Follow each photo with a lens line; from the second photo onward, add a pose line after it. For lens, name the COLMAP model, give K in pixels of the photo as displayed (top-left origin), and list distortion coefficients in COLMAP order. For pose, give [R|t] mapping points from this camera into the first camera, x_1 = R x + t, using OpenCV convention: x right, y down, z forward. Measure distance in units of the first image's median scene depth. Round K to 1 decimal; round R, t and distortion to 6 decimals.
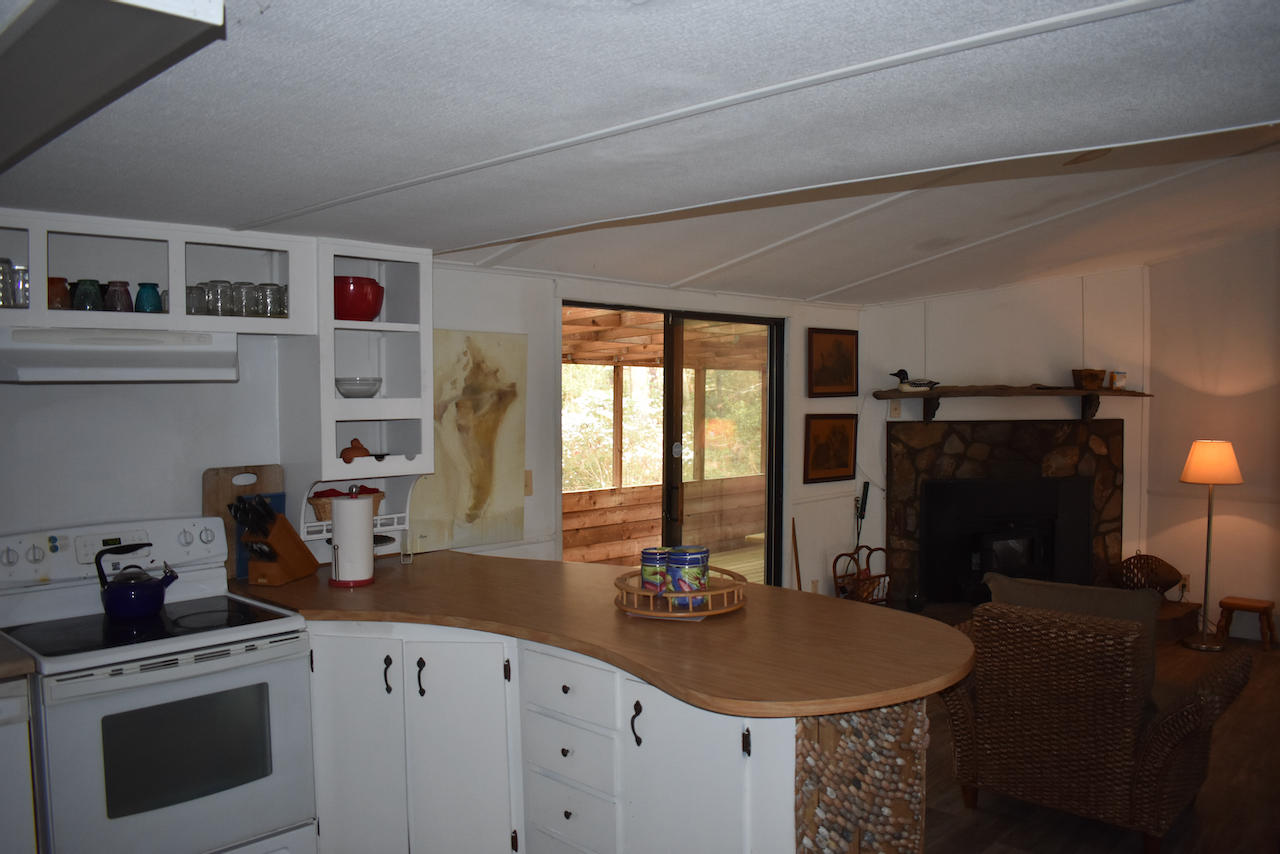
lens RADIAL K [[1015.2, 0, 640.0], [0, 1015.2, 427.0], [0, 0, 1]] dist [-0.091317, 0.014632]
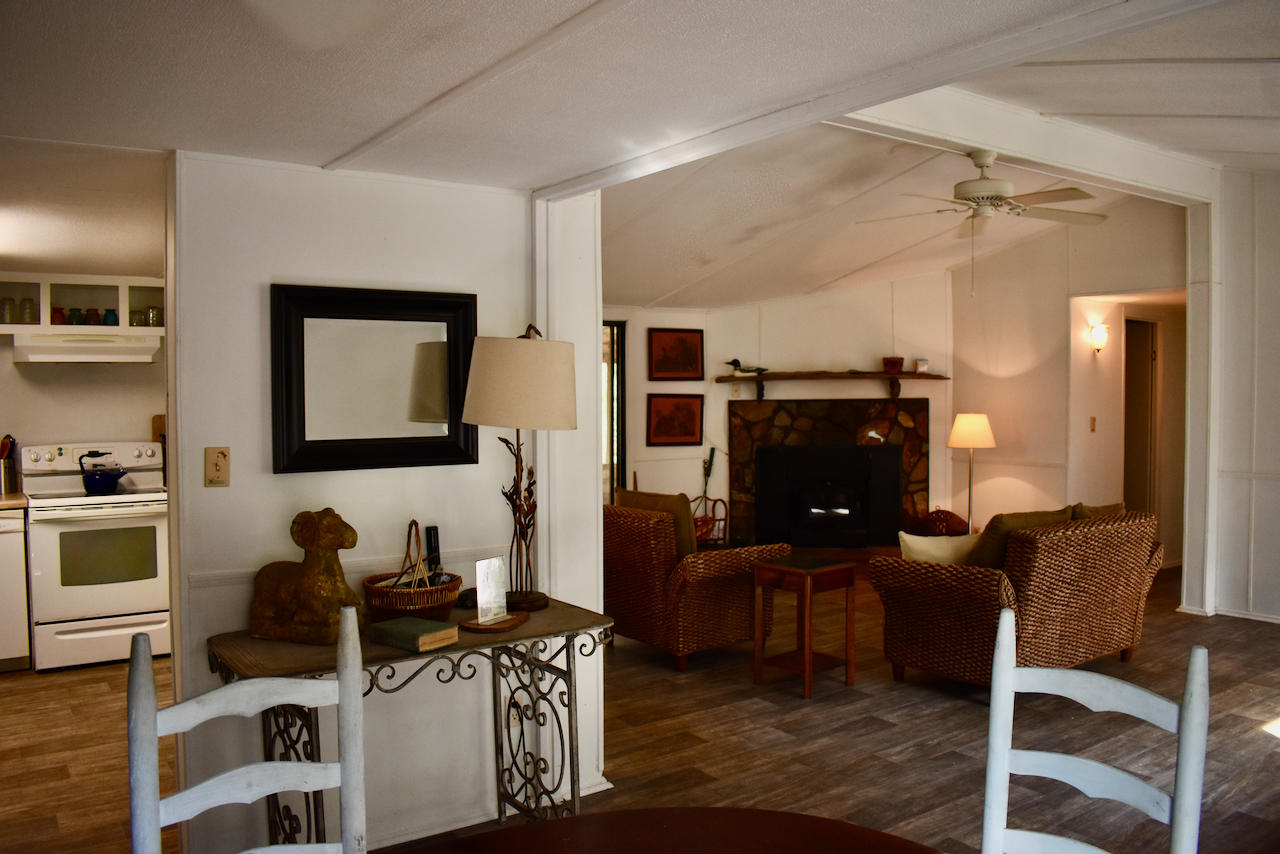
lens RADIAL K [[1005.1, 0, 638.6], [0, 1005.1, 421.3], [0, 0, 1]] dist [-0.094886, 0.016610]
pose [[0.979565, 0.001682, -0.201122, 0.564422], [-0.004435, 0.999903, -0.013236, 0.055441], [0.201080, 0.013858, 0.979477, -0.387299]]
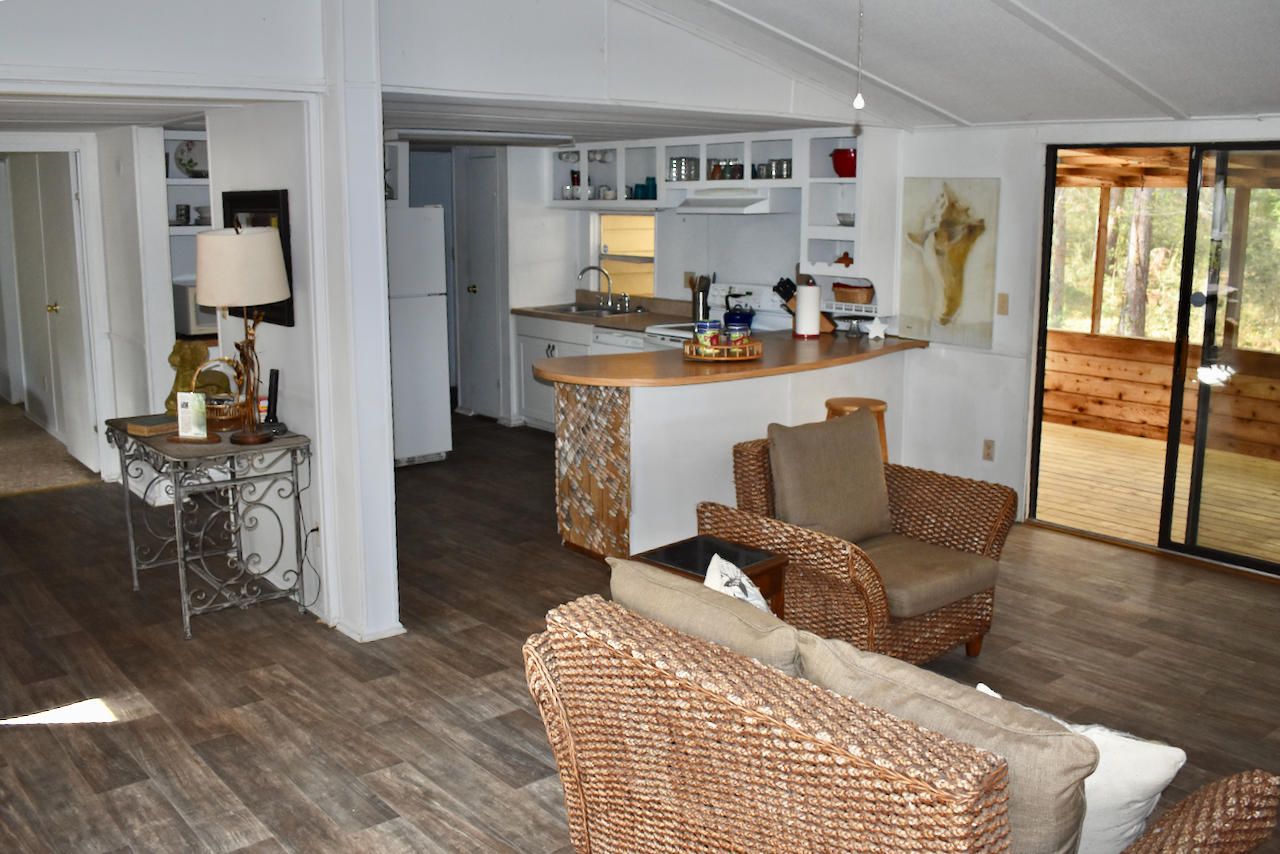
lens RADIAL K [[1154.3, 0, 640.0], [0, 1154.3, 427.0], [0, 0, 1]] dist [-0.090057, 0.004101]
pose [[-0.120085, 0.193649, -0.973694, 1.294186], [-0.041401, 0.978961, 0.199802, -0.054903], [0.991900, 0.064305, -0.109541, 0.740850]]
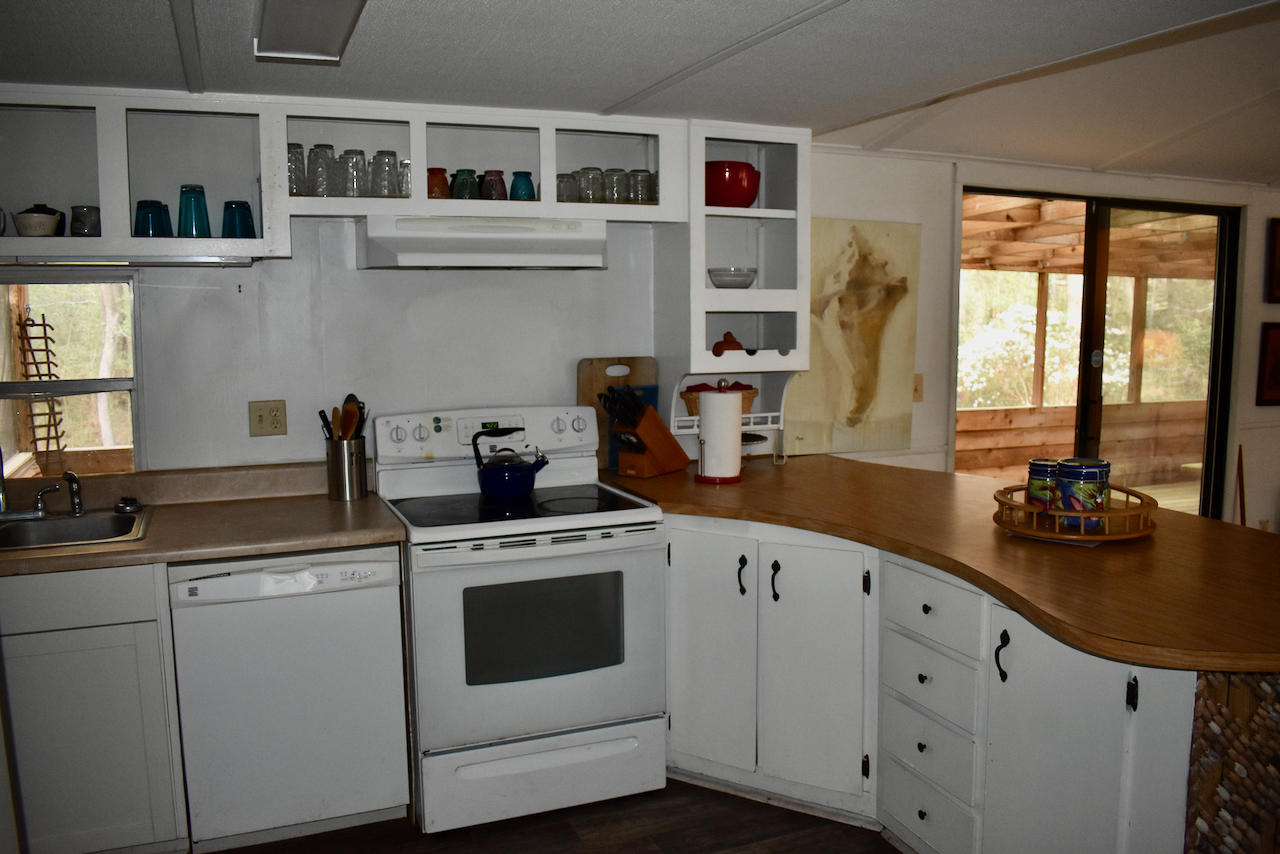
lens RADIAL K [[1015.2, 0, 640.0], [0, 1015.2, 427.0], [0, 0, 1]] dist [-0.091317, 0.014632]
pose [[0.915064, 0.047140, -0.400544, 0.027029], [-0.015103, 0.996454, 0.082768, 0.019151], [0.403025, -0.069689, 0.912532, 0.062619]]
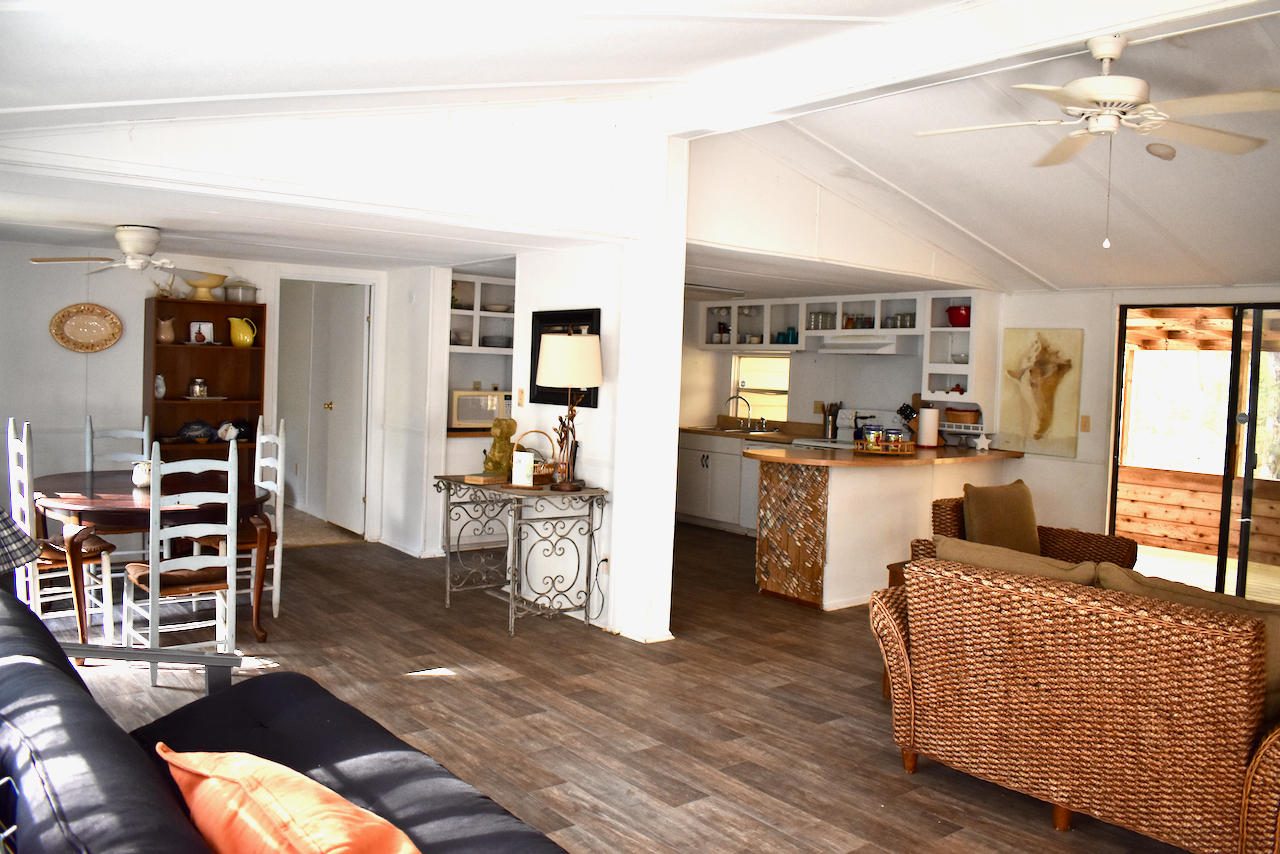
lens RADIAL K [[1005.1, 0, 638.6], [0, 1005.1, 421.3], [0, 0, 1]] dist [-0.094886, 0.016610]
pose [[-0.143435, 0.044549, -0.988657, 1.522125], [-0.076383, 0.995508, 0.055940, 0.019362], [0.986708, 0.083540, -0.139388, 0.533746]]
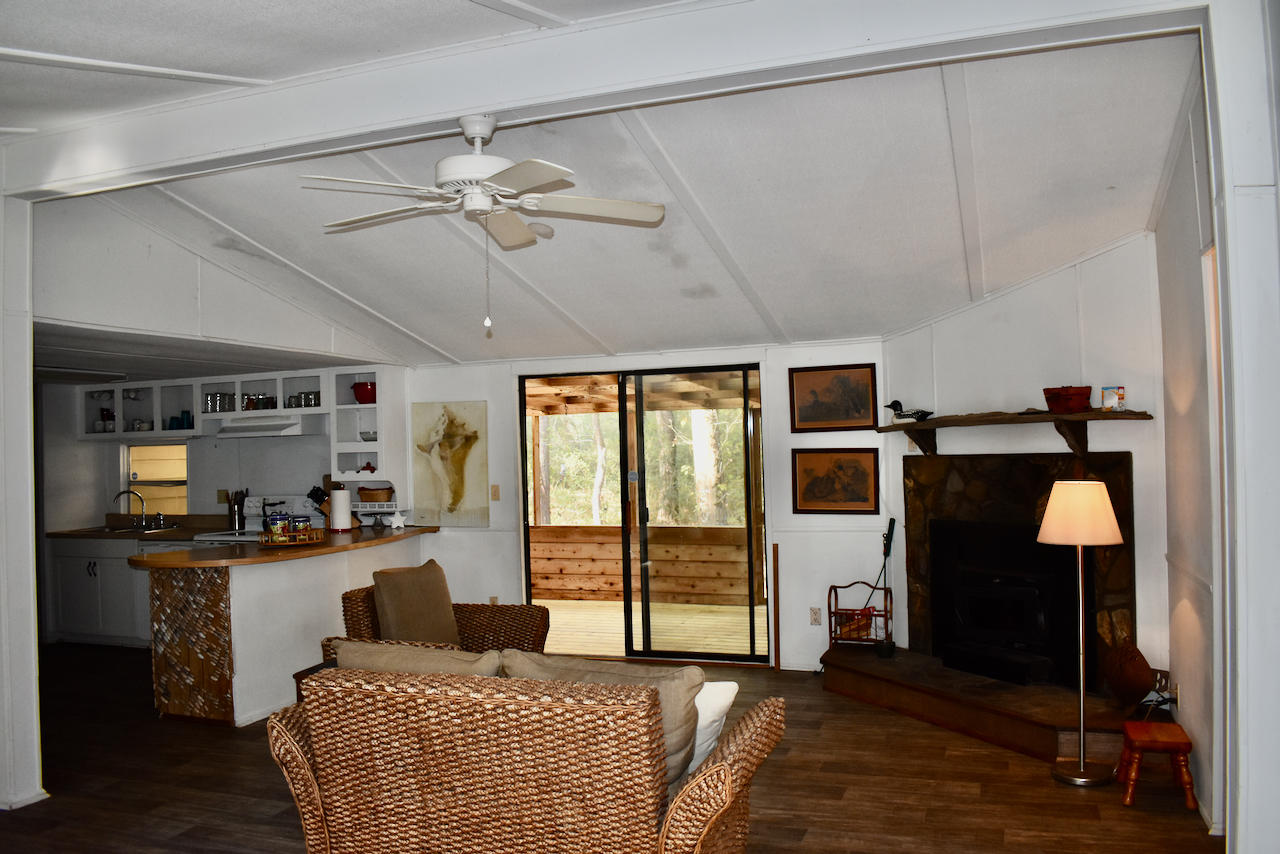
lens RADIAL K [[1015.2, 0, 640.0], [0, 1015.2, 427.0], [0, 0, 1]] dist [-0.091317, 0.014632]
pose [[0.400741, -0.026656, -0.915803, 1.469588], [-0.010068, 0.999388, -0.033494, 0.002747], [0.916136, 0.022643, 0.400228, 0.571837]]
